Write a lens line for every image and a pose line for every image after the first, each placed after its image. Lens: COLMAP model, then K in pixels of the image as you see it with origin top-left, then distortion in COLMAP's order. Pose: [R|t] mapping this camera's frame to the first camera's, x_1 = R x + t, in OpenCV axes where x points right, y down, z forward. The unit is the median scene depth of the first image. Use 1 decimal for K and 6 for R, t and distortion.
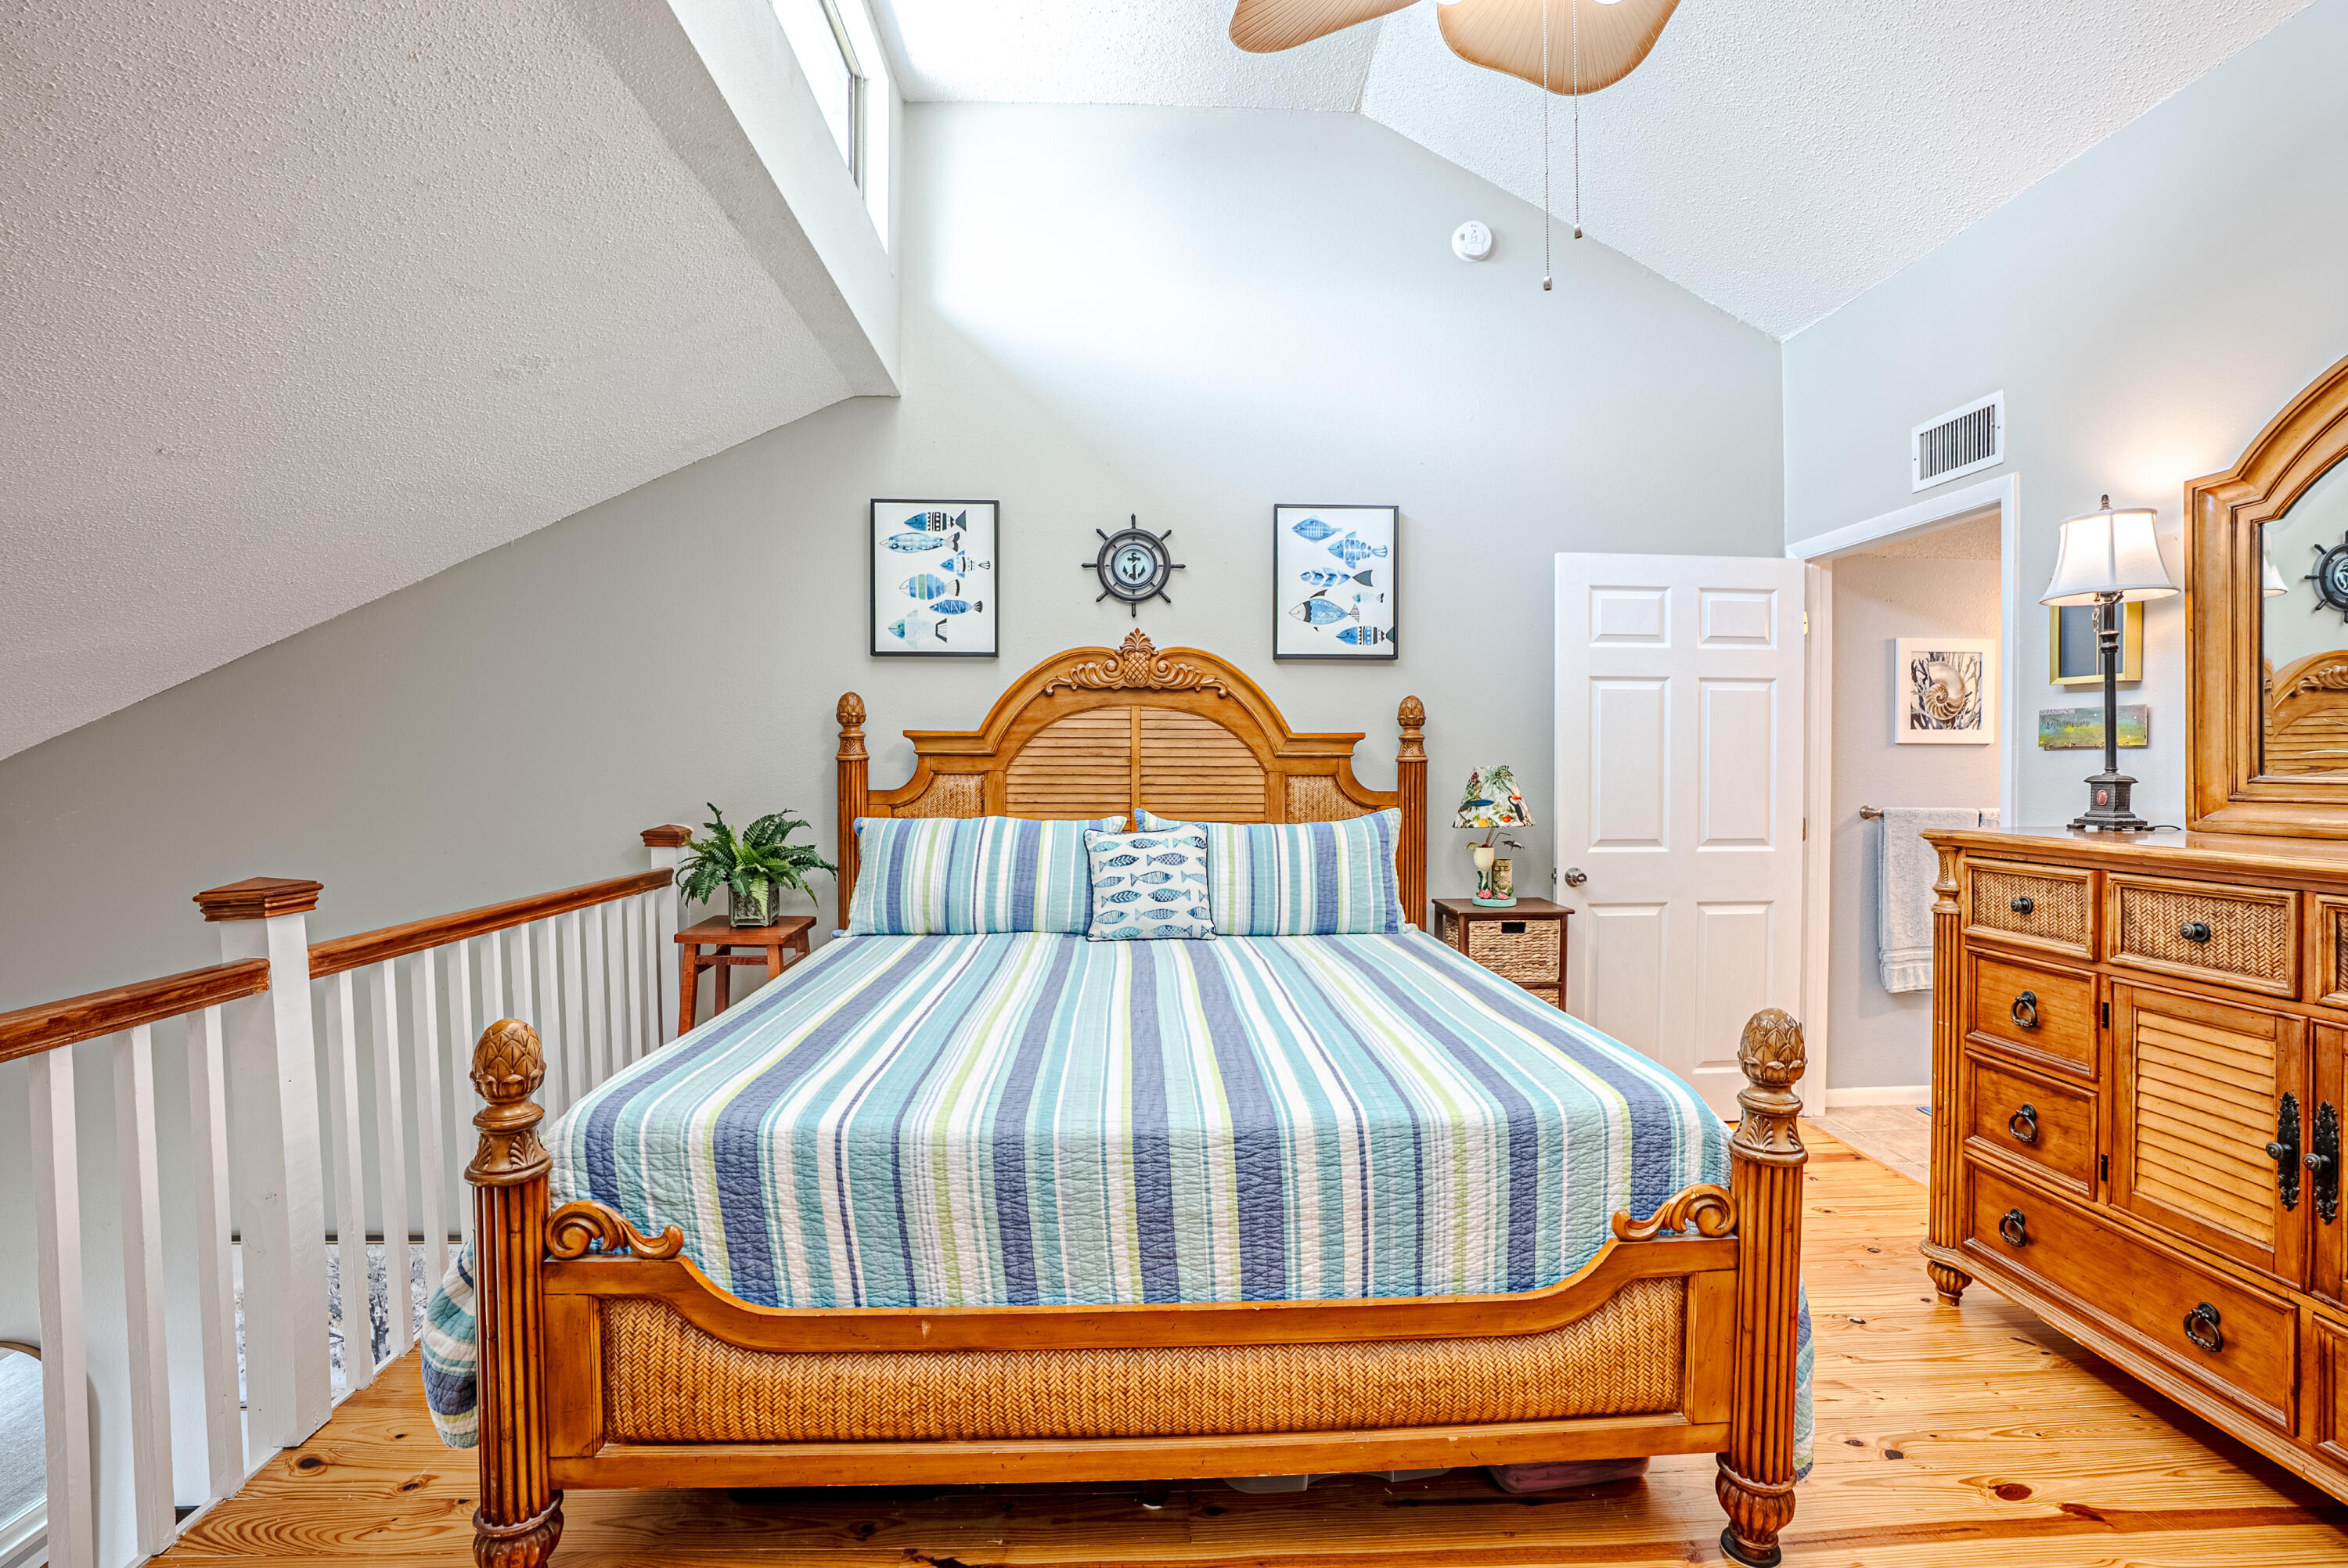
lens RADIAL K [[1098.4, 0, 1194.6], [0, 1098.4, 771.6], [0, 0, 1]] dist [-0.066378, 0.023811]
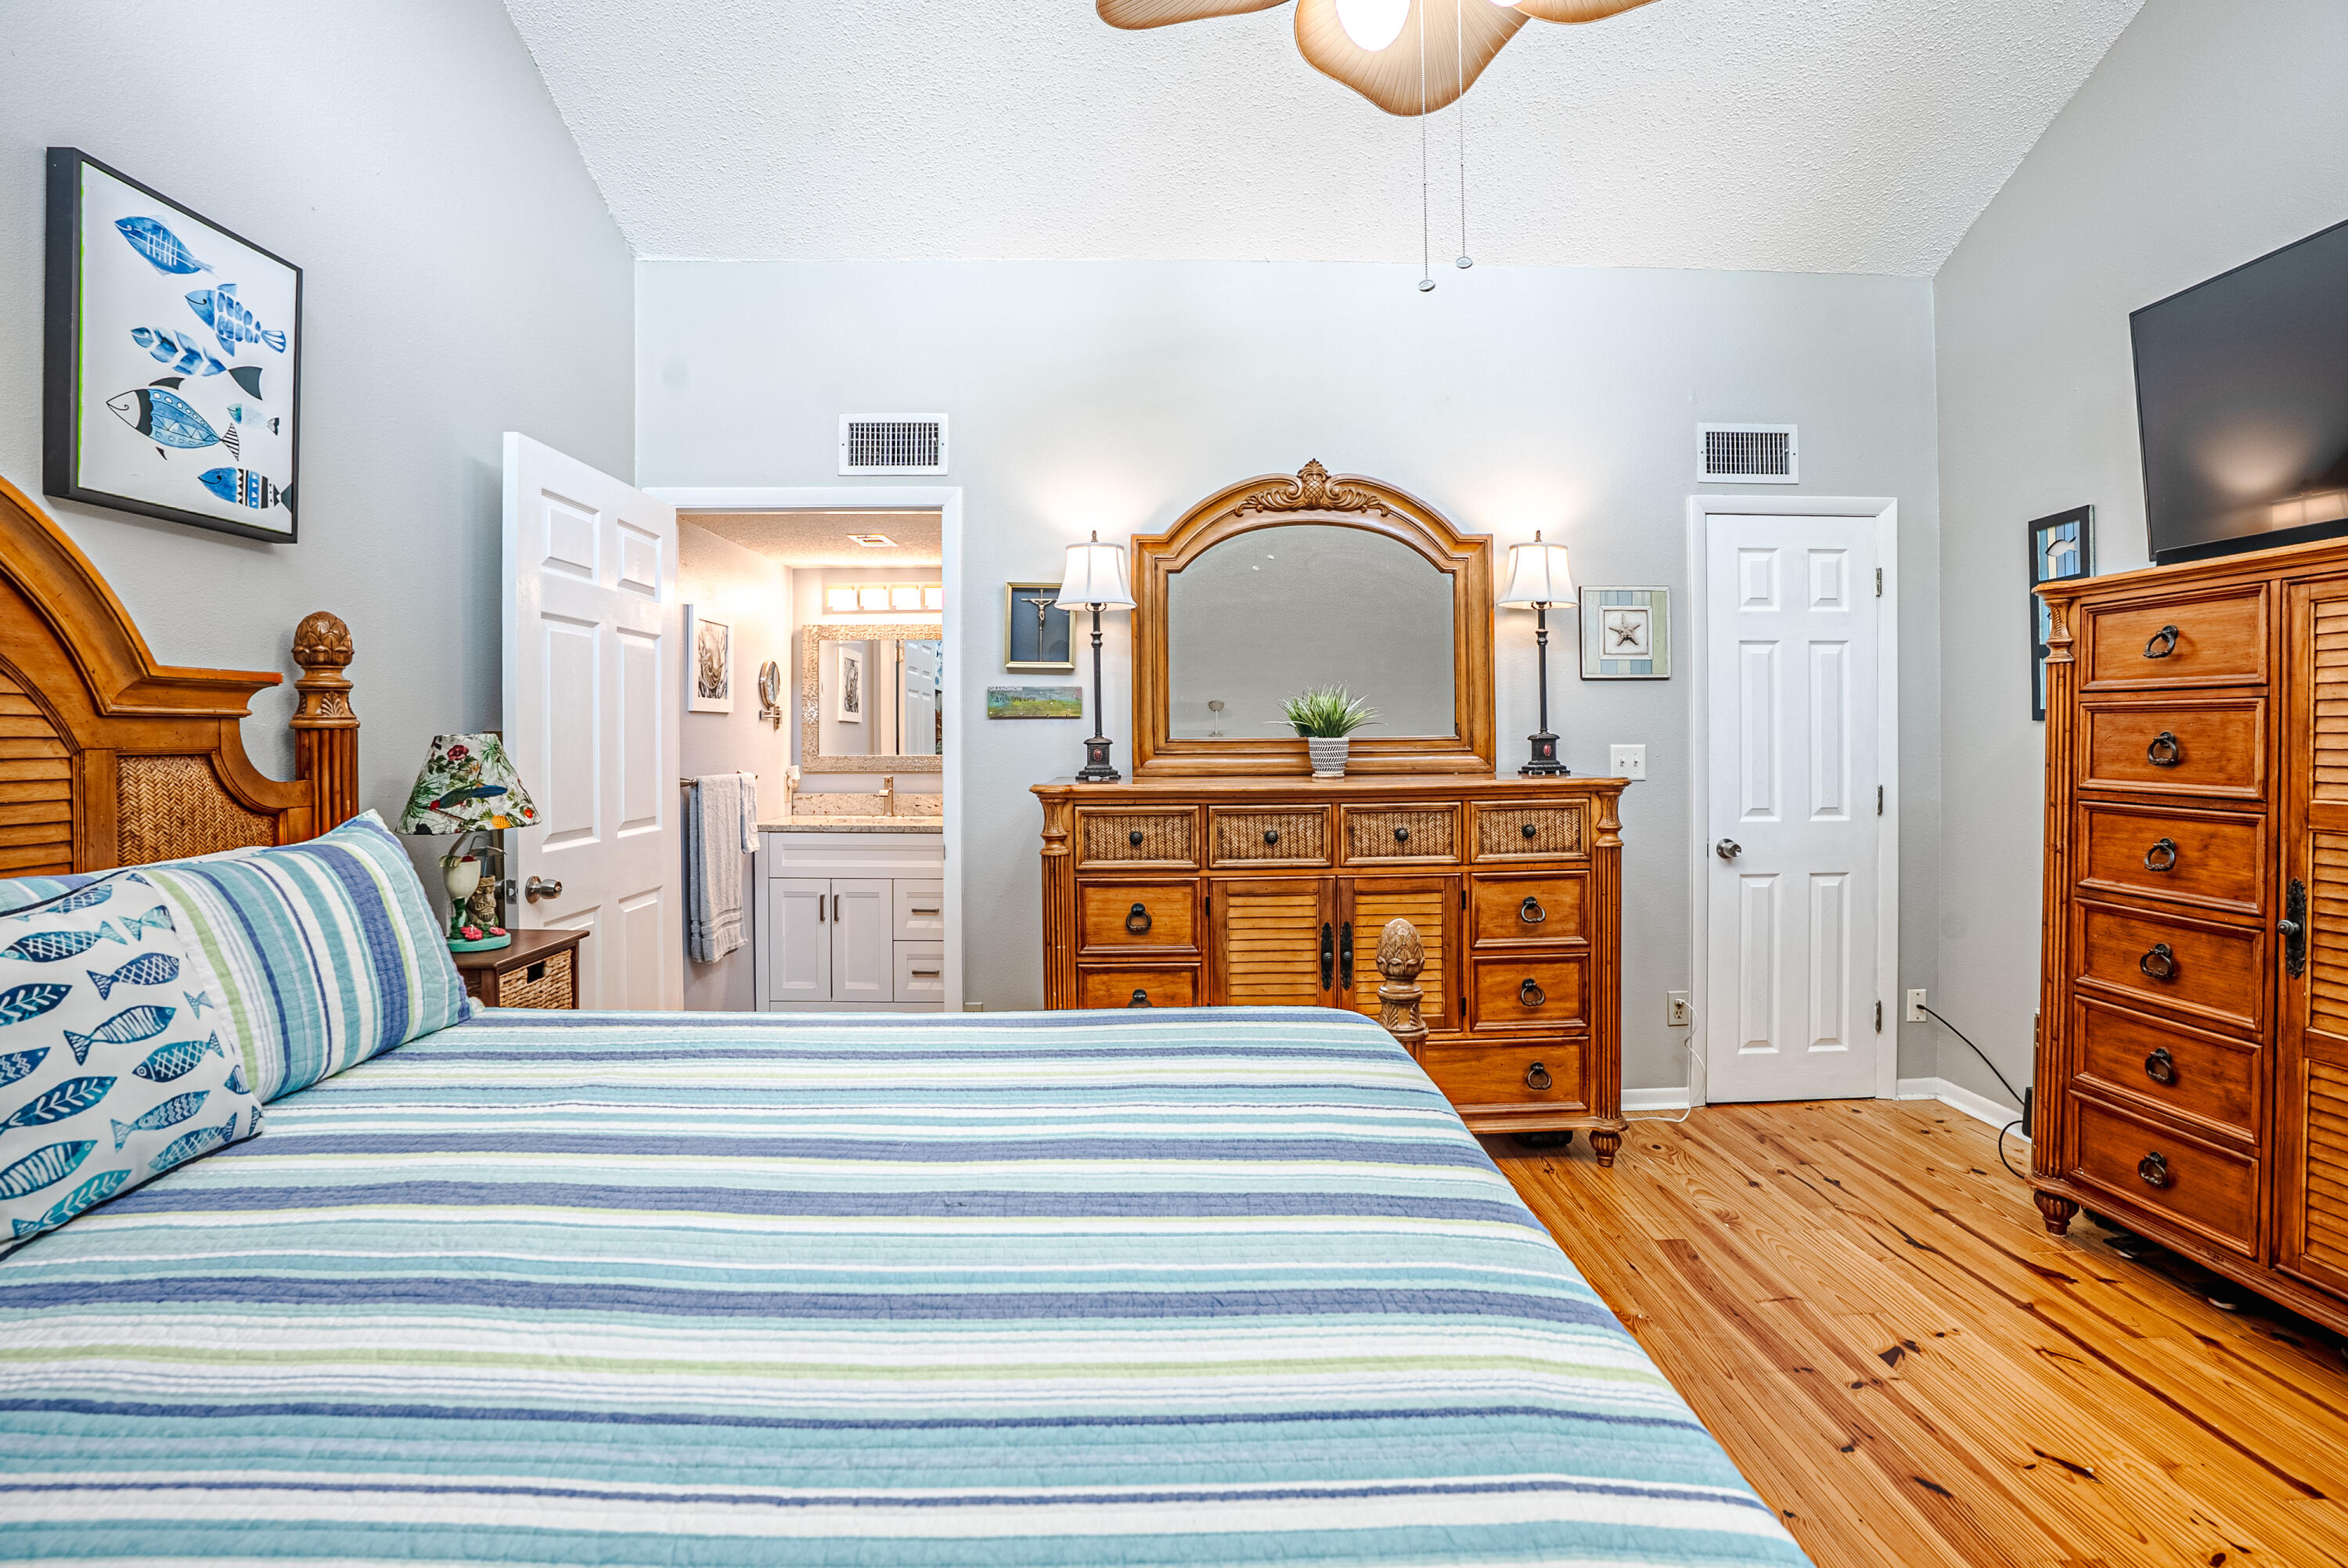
lens RADIAL K [[1098.4, 0, 1175.6], [0, 1098.4, 743.0], [0, 0, 1]] dist [-0.066378, 0.023811]
pose [[0.037423, -0.009094, 0.999258, -0.361507], [0.010864, 0.999903, 0.008693, -0.001332], [-0.999240, 0.010530, 0.037518, 0.575172]]
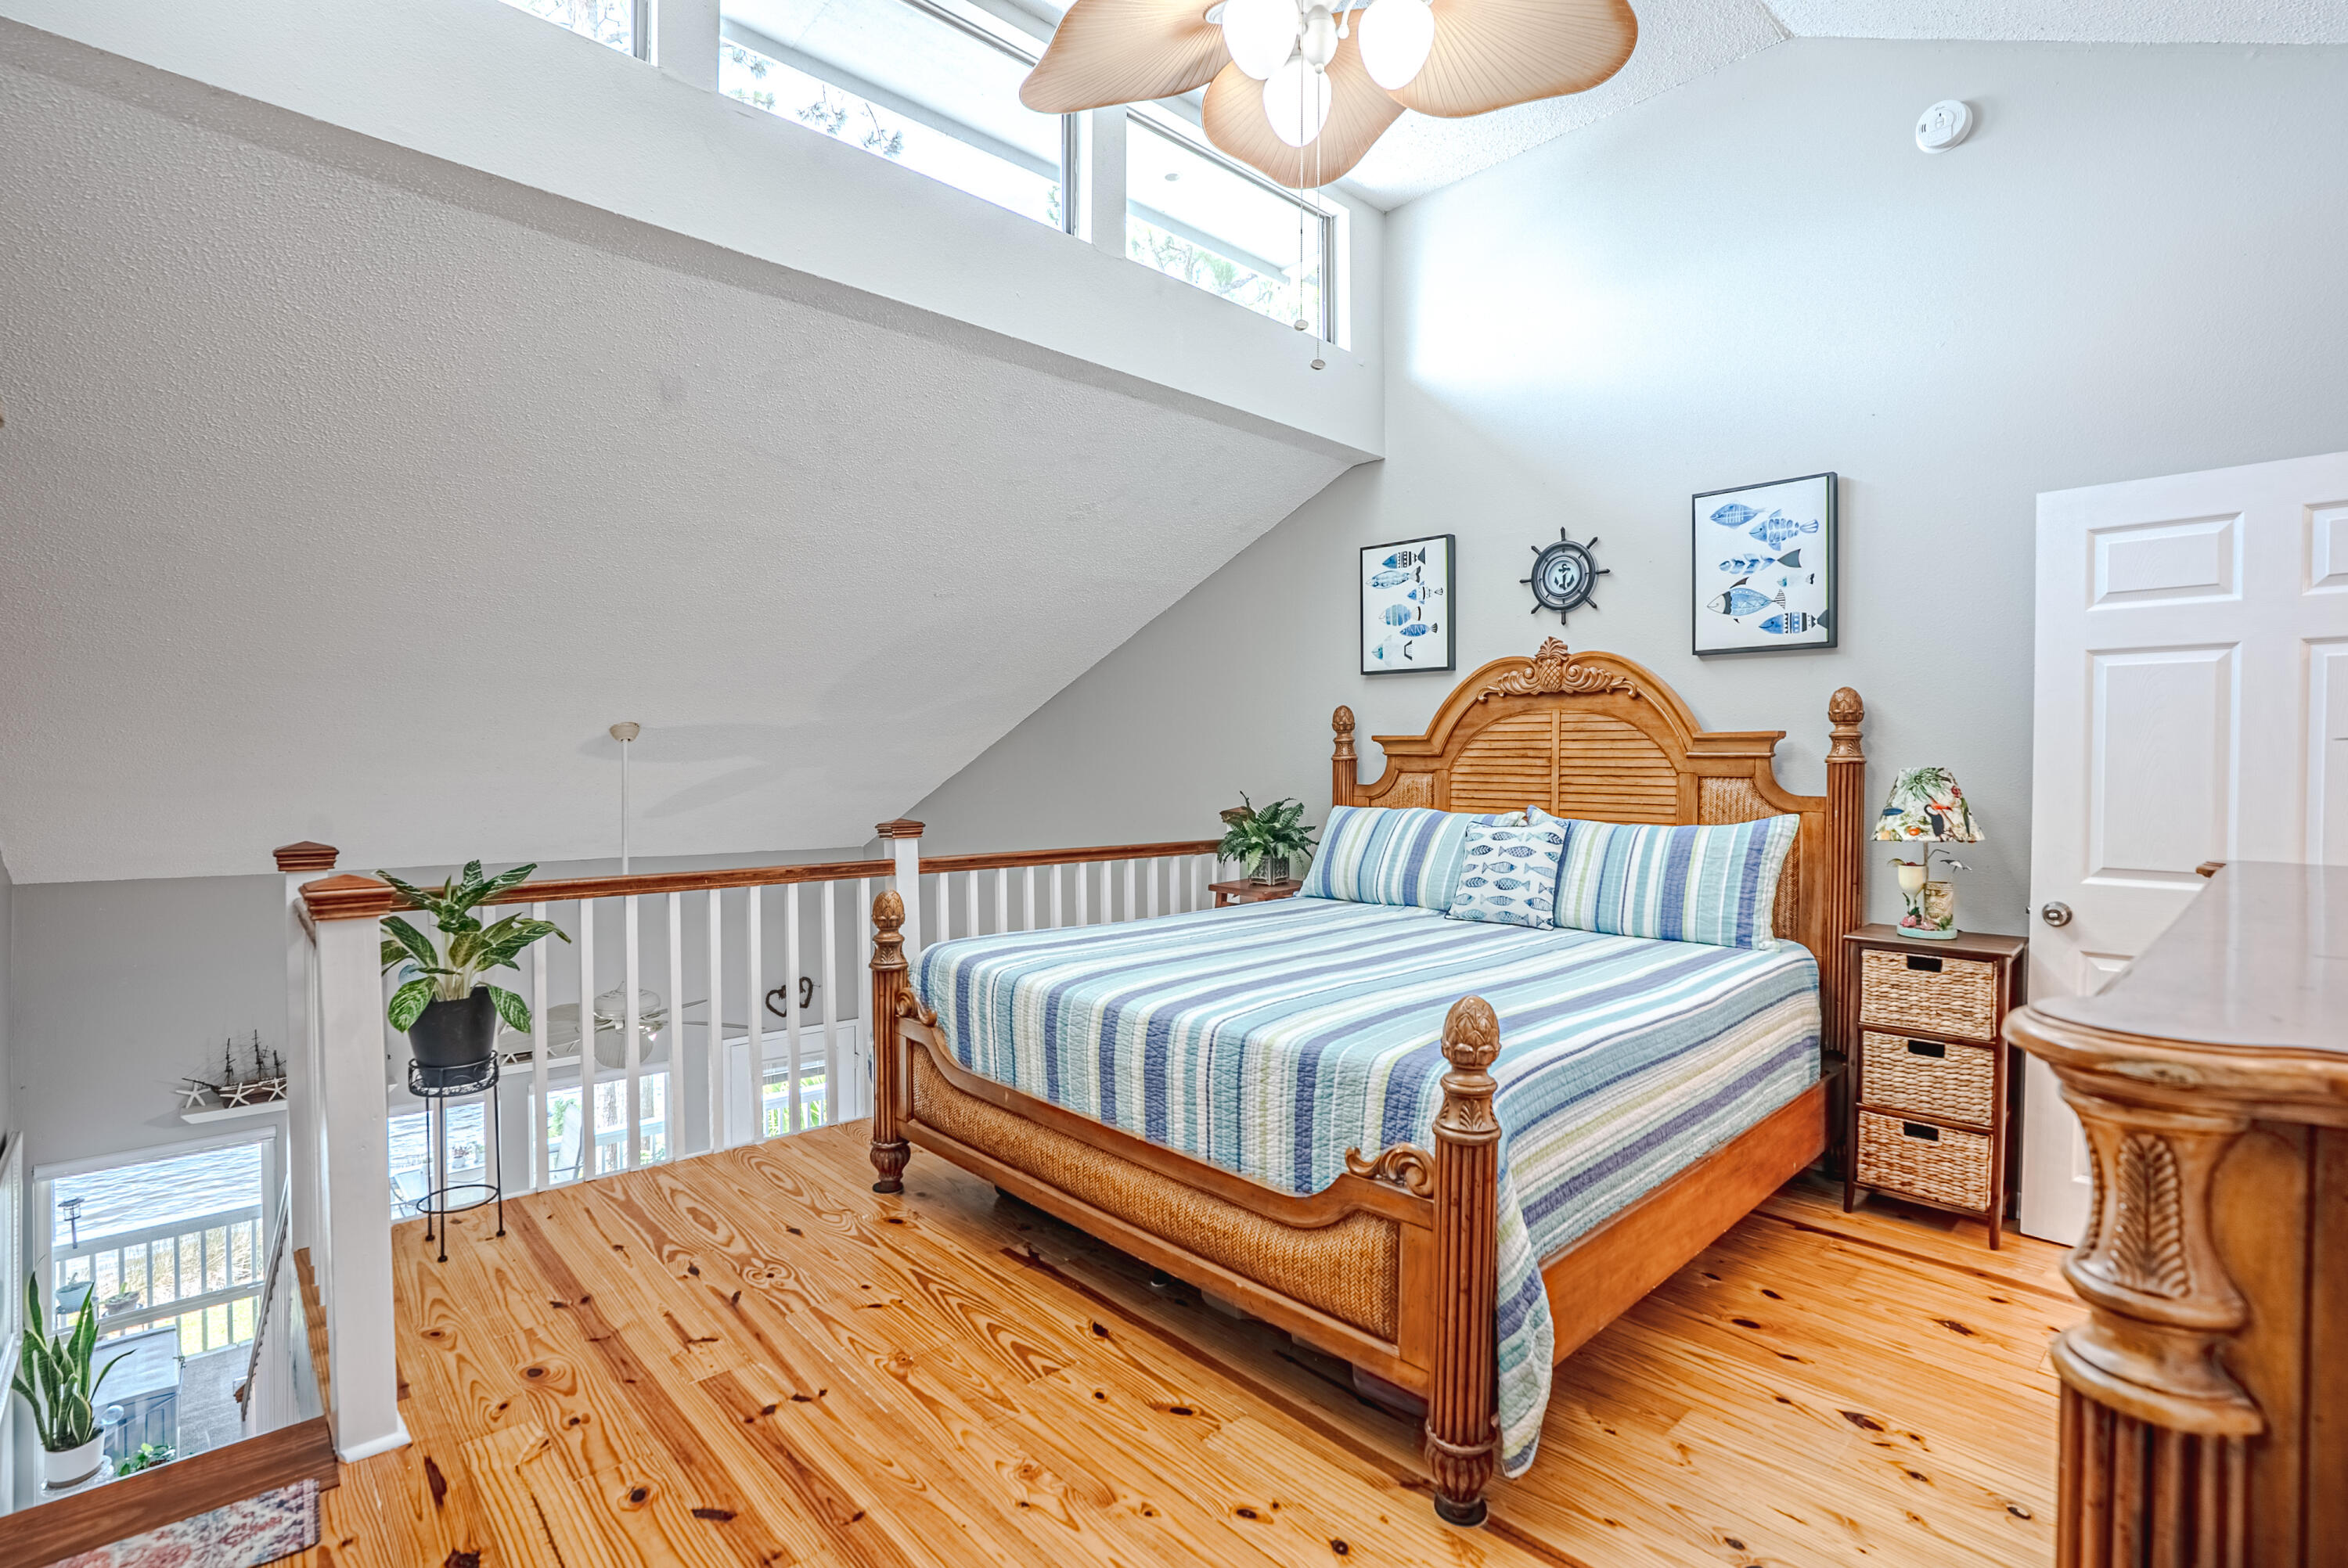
lens RADIAL K [[1098.4, 0, 1179.7], [0, 1098.4, 773.7], [0, 0, 1]] dist [-0.066378, 0.023811]
pose [[0.648547, 0.010404, -0.761104, 0.541286], [-0.010985, 0.999930, 0.004309, 0.001779], [0.761095, 0.005566, 0.648616, 0.045257]]
